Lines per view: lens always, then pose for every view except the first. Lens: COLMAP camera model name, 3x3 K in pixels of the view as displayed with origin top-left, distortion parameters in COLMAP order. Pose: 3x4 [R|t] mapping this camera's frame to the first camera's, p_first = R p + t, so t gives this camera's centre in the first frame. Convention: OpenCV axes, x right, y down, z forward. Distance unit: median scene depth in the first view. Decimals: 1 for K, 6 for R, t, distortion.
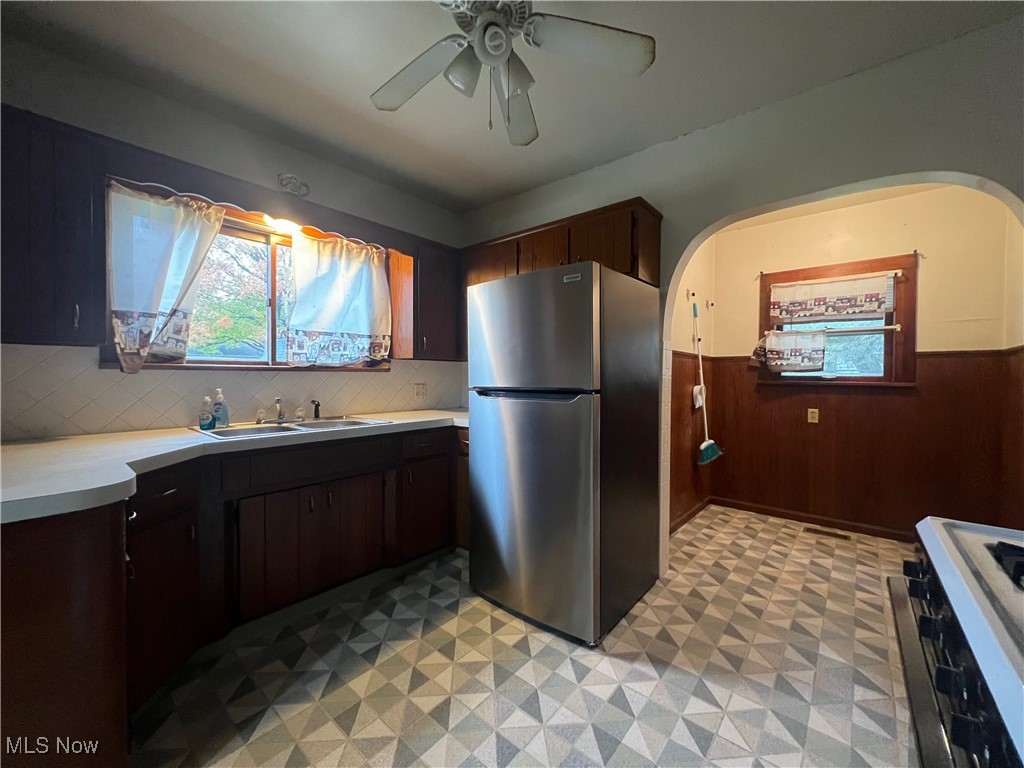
lens RADIAL K [[406.4, 0, 512.3], [0, 406.4, 381.6], [0, 0, 1]] dist [-0.000491, -0.000424]
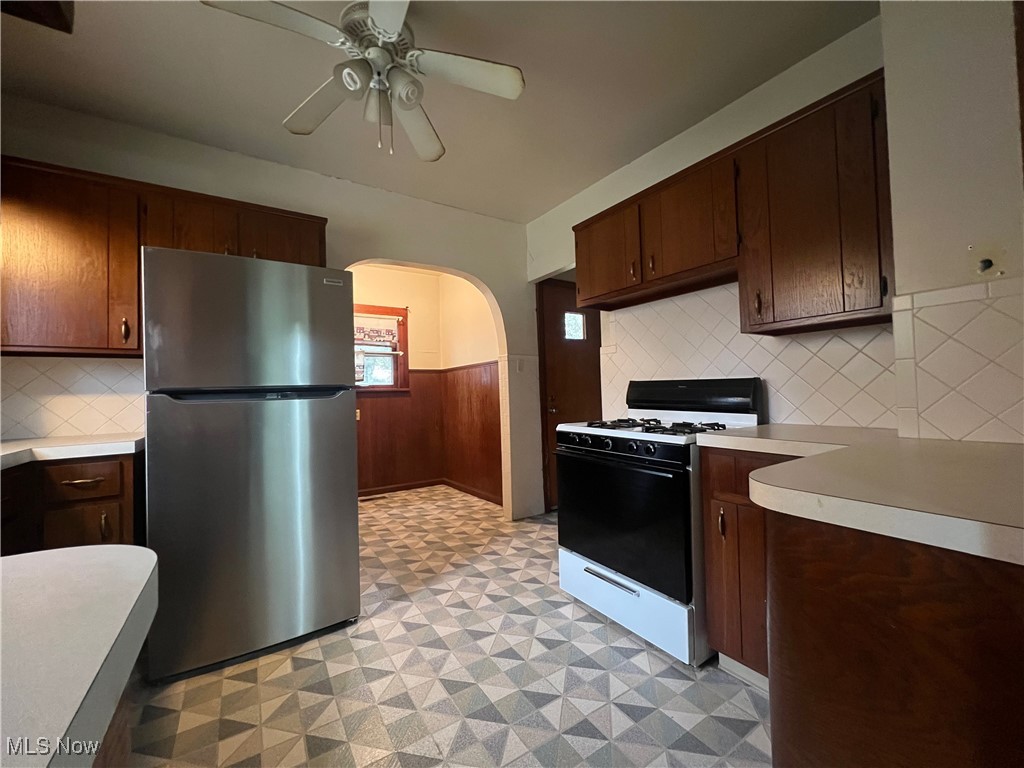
lens RADIAL K [[406.4, 0, 512.3], [0, 406.4, 381.6], [0, 0, 1]] dist [-0.000491, -0.000424]
pose [[0.286206, 0.011150, 0.958103, -0.667027], [0.037444, 0.999038, -0.022812, 0.043317], [-0.957436, 0.042404, 0.285514, 0.228148]]
